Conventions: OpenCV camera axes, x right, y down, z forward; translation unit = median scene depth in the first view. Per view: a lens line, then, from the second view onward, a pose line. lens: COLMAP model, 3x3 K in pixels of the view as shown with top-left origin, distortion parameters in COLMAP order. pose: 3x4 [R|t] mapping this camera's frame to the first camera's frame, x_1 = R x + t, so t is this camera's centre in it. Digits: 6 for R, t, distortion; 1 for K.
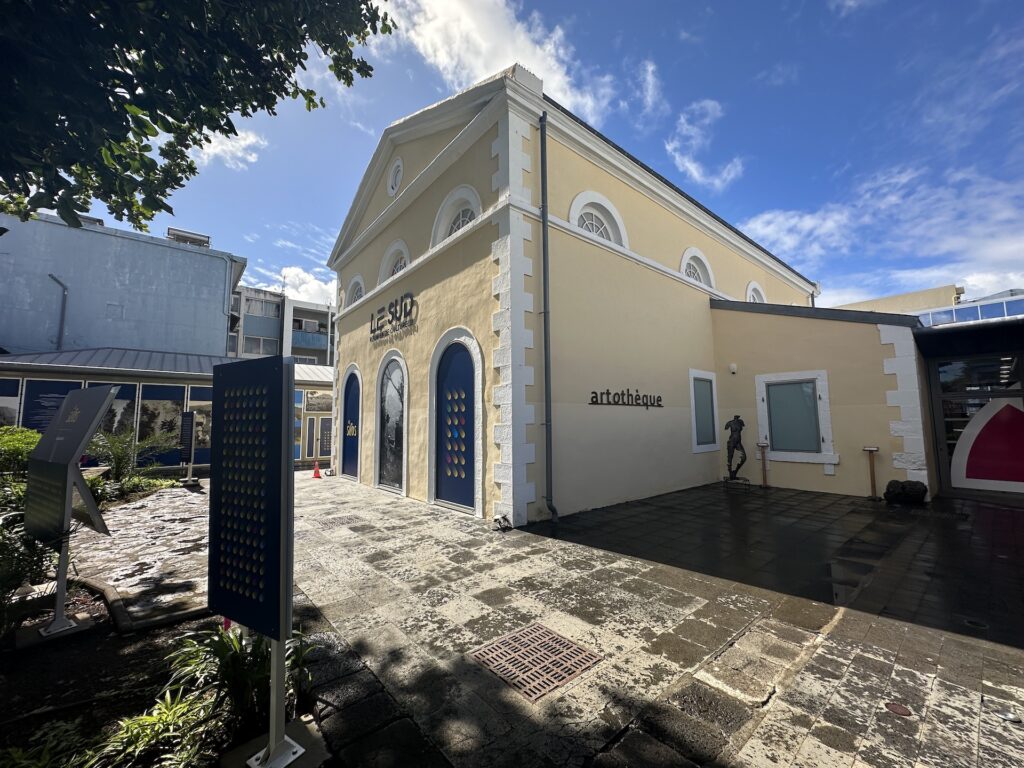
lens RADIAL K [[409.5, 0, 512.9], [0, 409.5, 384.0], [0, 0, 1]] dist [0.000312, 0.000013]
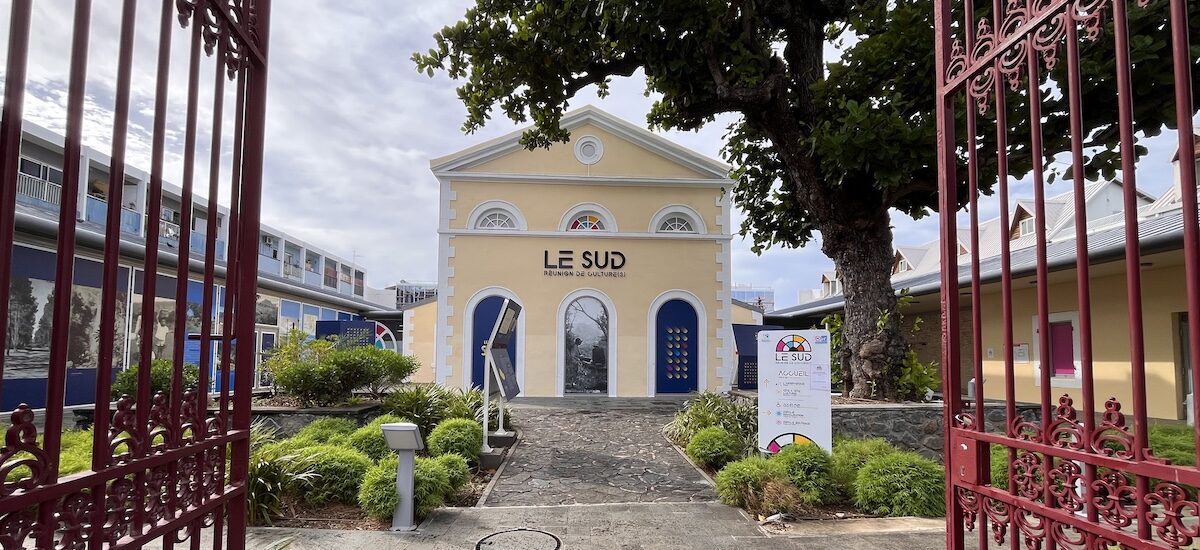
lens RADIAL K [[474.4, 0, 596.7], [0, 474.4, 334.7], [0, 0, 1]] dist [0.016594, 0.000064]
pose [[0.604405, 0.057457, 0.794603, -1.715503], [-0.092977, 0.995667, -0.001274, 0.070022], [-0.791233, -0.073109, 0.607128, 0.065563]]
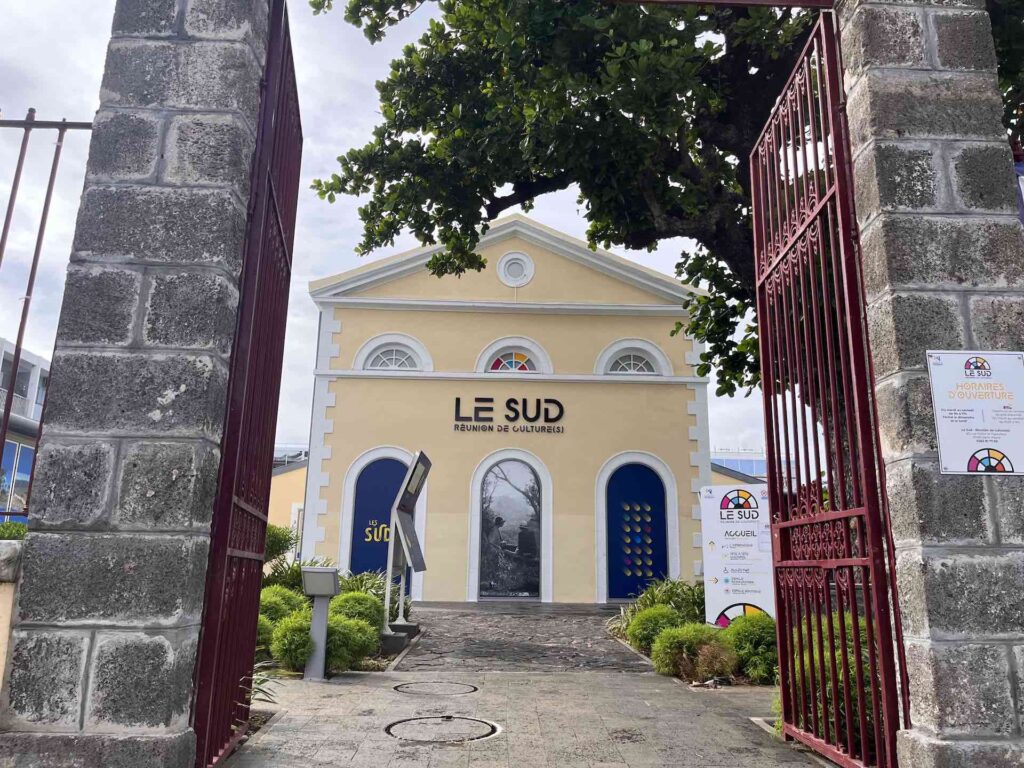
lens RADIAL K [[778.3, 0, 520.4], [0, 778.3, 379.7], [0, 0, 1]] dist [0.124055, 0.000998]
pose [[0.615348, 0.213912, 0.758676, -1.991802], [-0.095211, 0.975597, -0.197849, 0.136400], [-0.782484, 0.049512, 0.620699, -0.176001]]
